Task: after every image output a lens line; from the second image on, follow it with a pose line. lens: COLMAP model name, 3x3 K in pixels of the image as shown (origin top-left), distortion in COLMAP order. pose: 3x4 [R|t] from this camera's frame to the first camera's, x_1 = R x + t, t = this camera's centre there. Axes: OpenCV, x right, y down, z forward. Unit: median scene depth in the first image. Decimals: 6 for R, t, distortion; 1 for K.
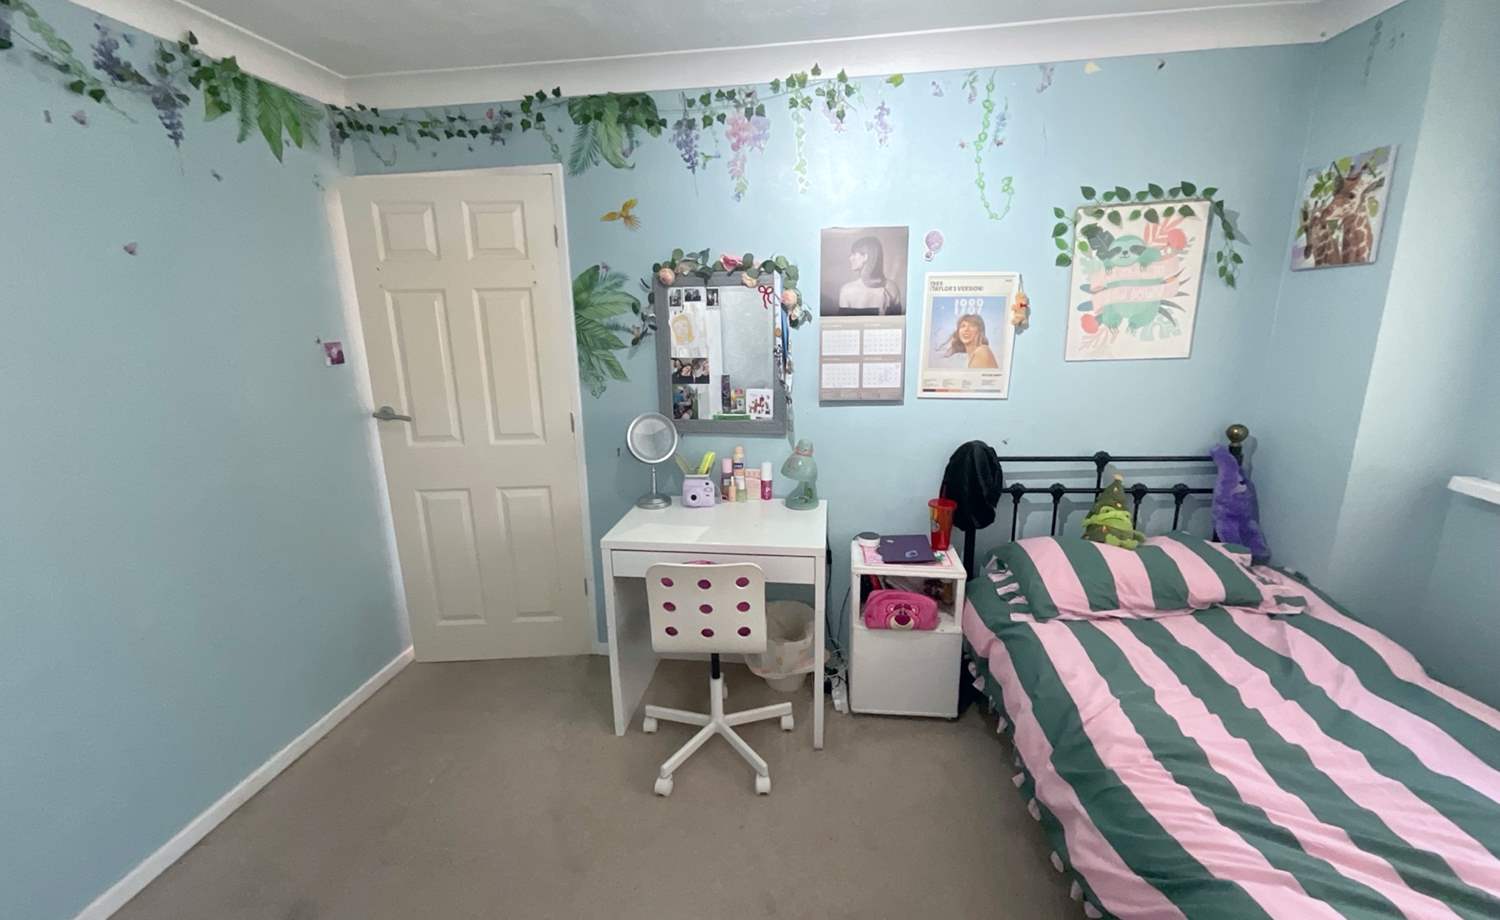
lens RADIAL K [[608.8, 0, 749.2], [0, 608.8, 458.9], [0, 0, 1]] dist [-0.004978, 0.002355]
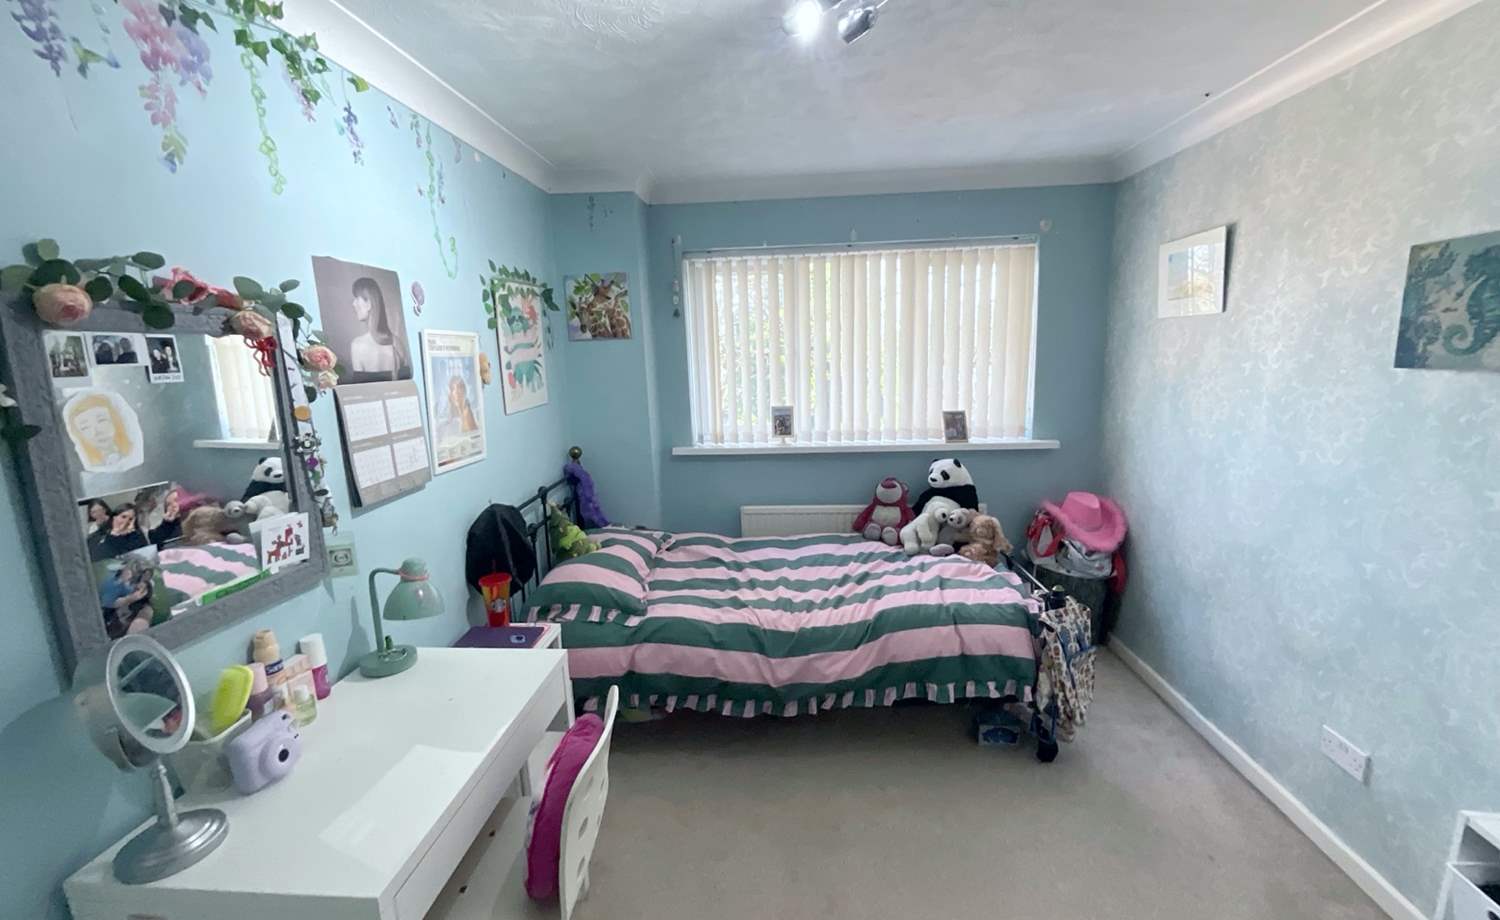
lens RADIAL K [[608.8, 0, 748.9], [0, 608.8, 460.5], [0, 0, 1]] dist [-0.004978, 0.002355]
pose [[-0.056503, -0.160310, 0.985448, -0.604127], [0.269453, 0.947951, 0.169659, -0.155608], [-0.961355, 0.275118, -0.010366, 0.630765]]
